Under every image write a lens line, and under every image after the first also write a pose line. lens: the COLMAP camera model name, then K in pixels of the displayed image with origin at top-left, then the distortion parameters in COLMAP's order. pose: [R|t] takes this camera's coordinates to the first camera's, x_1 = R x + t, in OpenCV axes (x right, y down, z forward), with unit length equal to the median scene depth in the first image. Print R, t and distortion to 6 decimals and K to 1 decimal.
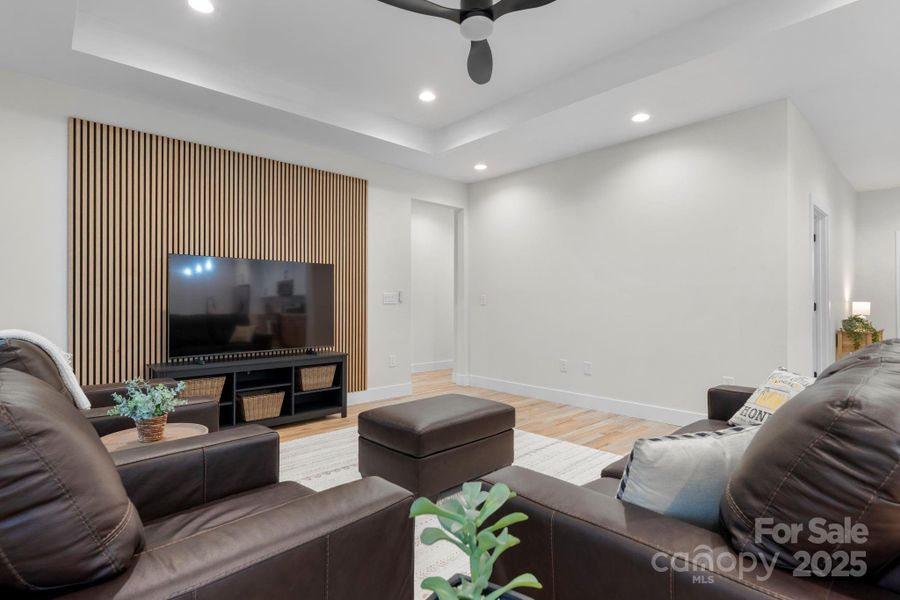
lens RADIAL K [[440.8, 0, 450.0], [0, 440.8, 300.0], [0, 0, 1]] dist [0.002121, 0.000344]
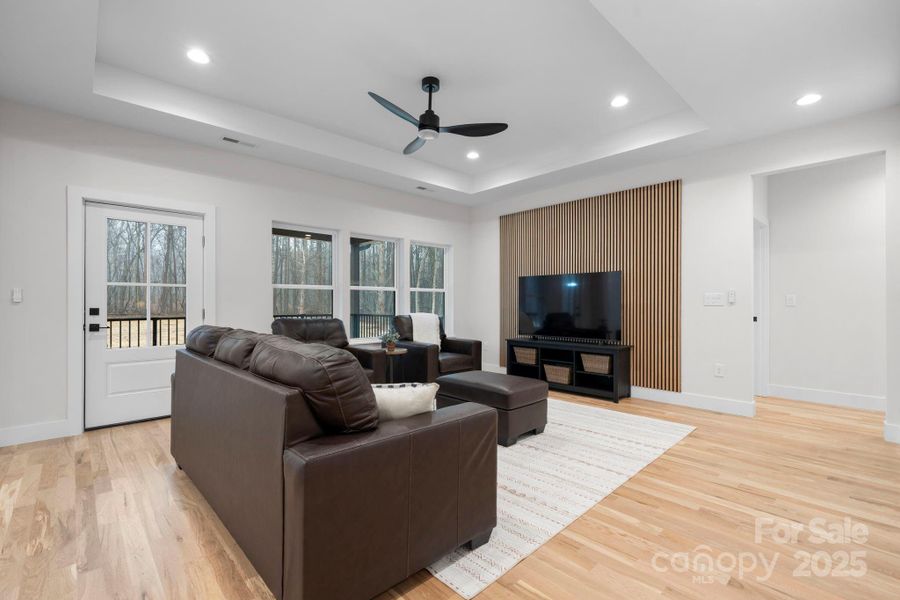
lens RADIAL K [[400.9, 0, 450.0], [0, 400.9, 300.0], [0, 0, 1]] dist [-0.000277, -0.000011]
pose [[0.027368, -0.005842, -0.999608, 0.833652], [0.007284, 0.999958, -0.005645, -0.001569], [0.999599, -0.007127, 0.027410, 0.557004]]
